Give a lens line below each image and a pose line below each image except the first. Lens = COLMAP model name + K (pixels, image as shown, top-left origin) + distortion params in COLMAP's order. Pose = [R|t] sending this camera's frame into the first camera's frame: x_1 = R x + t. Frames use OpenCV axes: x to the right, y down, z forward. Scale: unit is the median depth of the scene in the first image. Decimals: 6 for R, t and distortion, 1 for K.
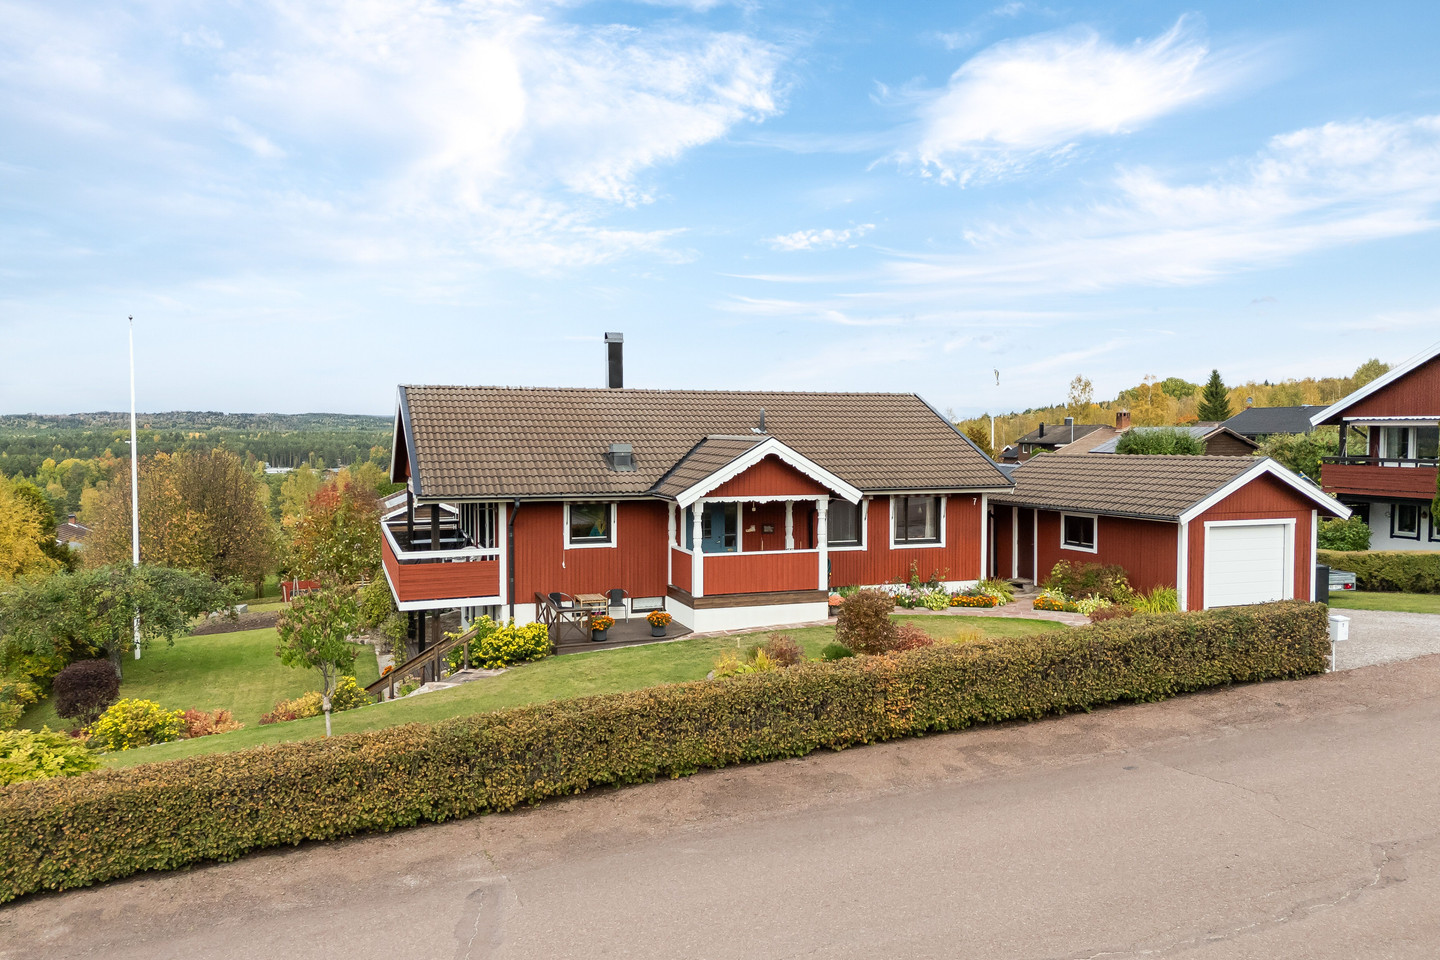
lens RADIAL K [[1001.8, 0, 719.9], [0, 1001.8, 469.4], [0, 0, 1]] dist [0.019530, -0.002946]
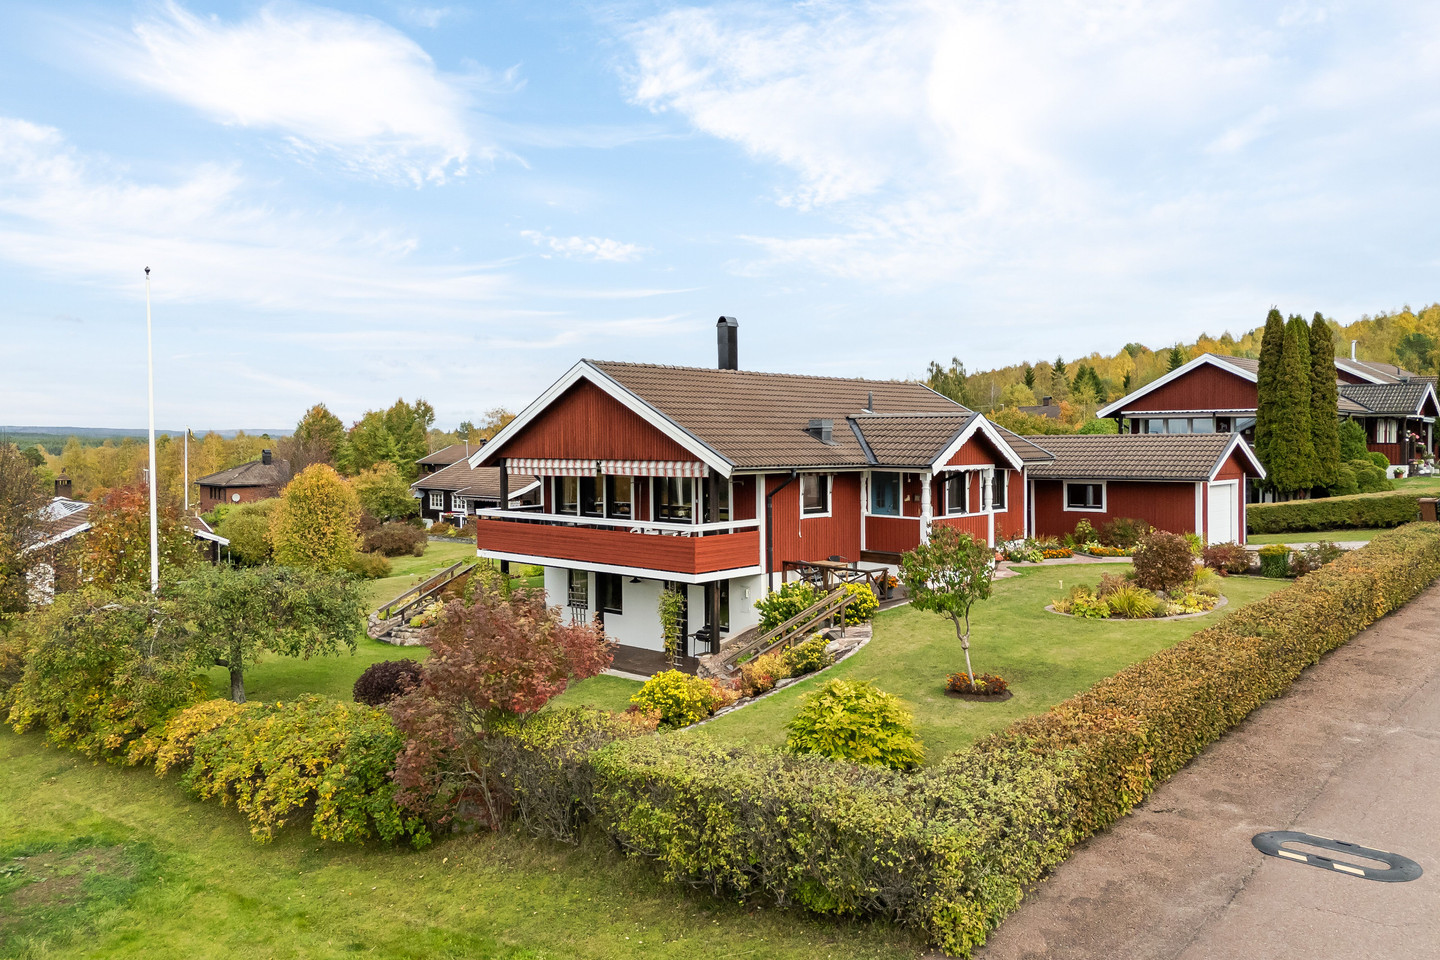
lens RADIAL K [[1001.8, 0, 723.5], [0, 1001.8, 478.3], [0, 0, 1]] dist [0.019530, -0.002946]
pose [[0.898076, -0.016174, 0.439543, -0.667510], [0.014338, 0.999869, 0.007498, 0.027186], [-0.439607, -0.000432, 0.898190, 0.091486]]
